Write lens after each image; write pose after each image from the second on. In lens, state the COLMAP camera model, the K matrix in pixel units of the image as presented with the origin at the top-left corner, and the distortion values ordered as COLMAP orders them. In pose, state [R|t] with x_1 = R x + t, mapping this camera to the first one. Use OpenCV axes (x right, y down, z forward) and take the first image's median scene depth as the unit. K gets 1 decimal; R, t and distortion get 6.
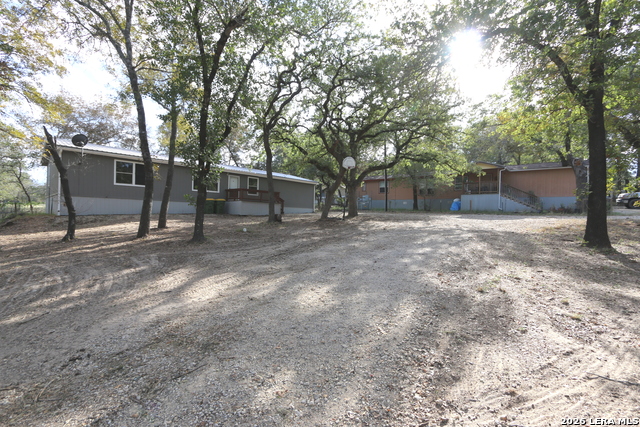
lens RADIAL K [[296.1, 0, 320.0], [0, 296.1, 213.5], [0, 0, 1]] dist [-0.002585, -0.000609]
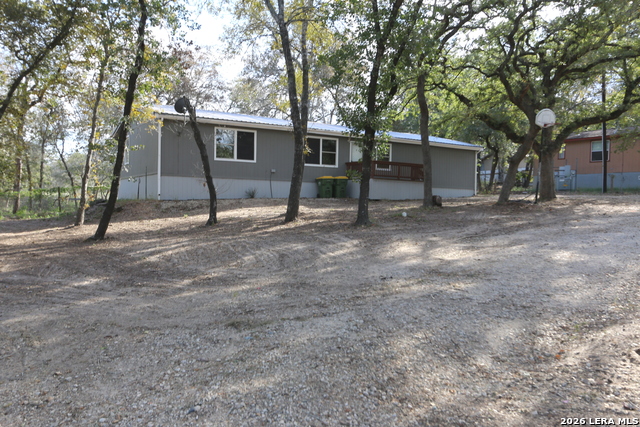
lens RADIAL K [[536.8, 0, 320.0], [0, 536.8, 213.5], [0, 0, 1]] dist [0.006347, 0.007878]
pose [[0.965833, -0.001440, -0.259161, -0.067659], [0.006499, 0.999805, 0.018665, 0.015882], [0.259083, -0.019712, 0.965654, -0.260736]]
